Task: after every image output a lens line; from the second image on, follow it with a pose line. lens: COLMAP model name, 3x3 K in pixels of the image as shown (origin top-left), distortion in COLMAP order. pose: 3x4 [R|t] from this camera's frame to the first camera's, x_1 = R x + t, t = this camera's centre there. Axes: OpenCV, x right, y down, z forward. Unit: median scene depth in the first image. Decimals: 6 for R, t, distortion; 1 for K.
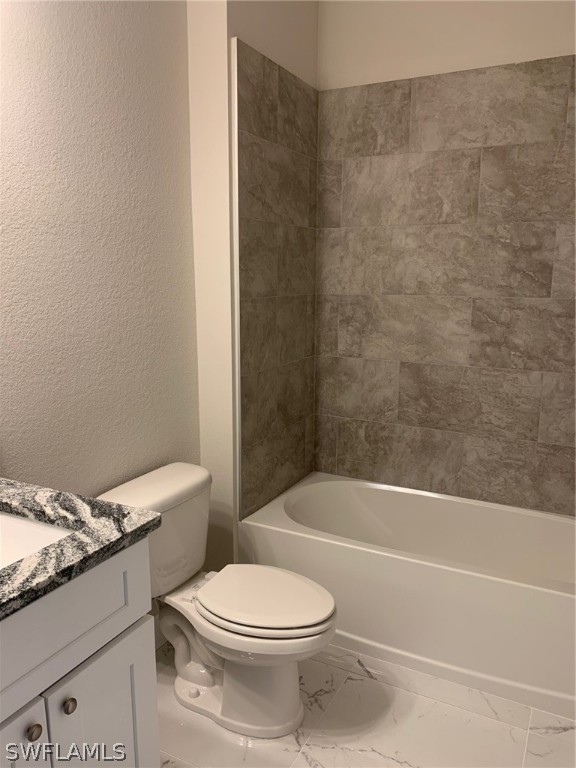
lens RADIAL K [[589.2, 0, 287.9], [0, 589.2, 389.3], [0, 0, 1]] dist [0.048844, -0.065688]
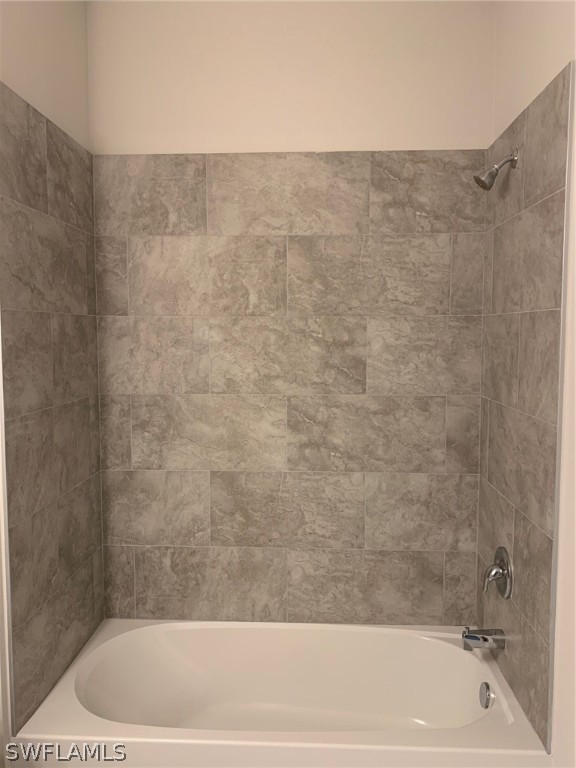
lens RADIAL K [[589.2, 0, 280.9], [0, 589.2, 383.7], [0, 0, 1]] dist [0.048844, -0.065688]
pose [[0.914489, -0.039460, 0.402682, -0.057808], [0.082698, 0.992452, -0.090553, -0.095847], [-0.396069, 0.116111, 0.910850, 0.193548]]
